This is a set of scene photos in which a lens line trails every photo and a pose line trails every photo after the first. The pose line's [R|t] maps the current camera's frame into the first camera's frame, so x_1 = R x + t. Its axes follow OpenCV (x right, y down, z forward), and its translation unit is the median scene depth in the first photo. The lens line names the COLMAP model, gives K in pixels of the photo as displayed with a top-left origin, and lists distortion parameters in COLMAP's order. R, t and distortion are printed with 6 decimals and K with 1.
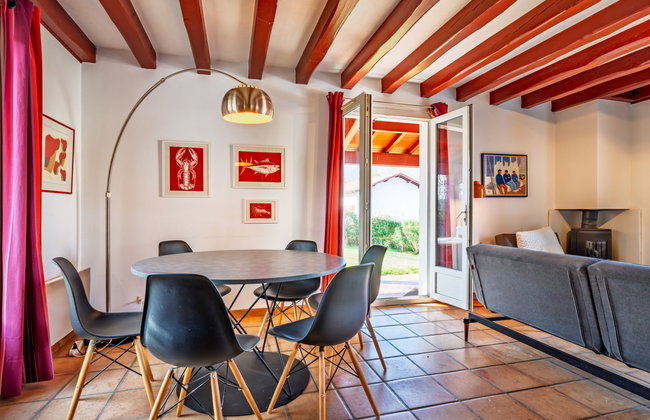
lens RADIAL K [[336.8, 0, 325.0], [0, 336.8, 210.0], [0, 0, 1]] dist [-0.001826, -0.000051]
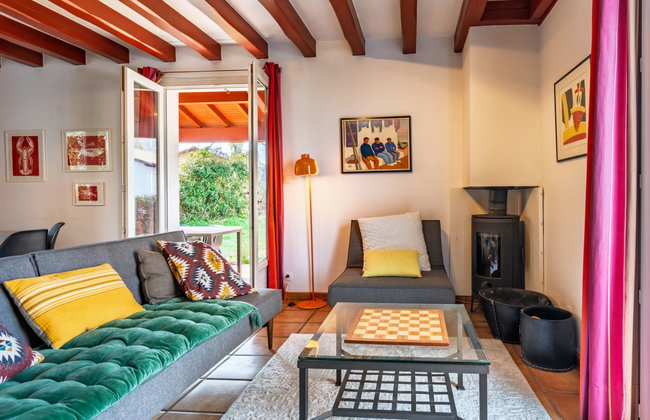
lens RADIAL K [[365.5, 0, 383.1], [0, 365.5, 194.8], [0, 0, 1]] dist [-0.000343, 0.000877]
pose [[0.938684, -0.007684, -0.344693, 0.935105], [0.009940, 0.999939, 0.004778, 0.009066], [0.344635, -0.007911, 0.938703, 0.242981]]
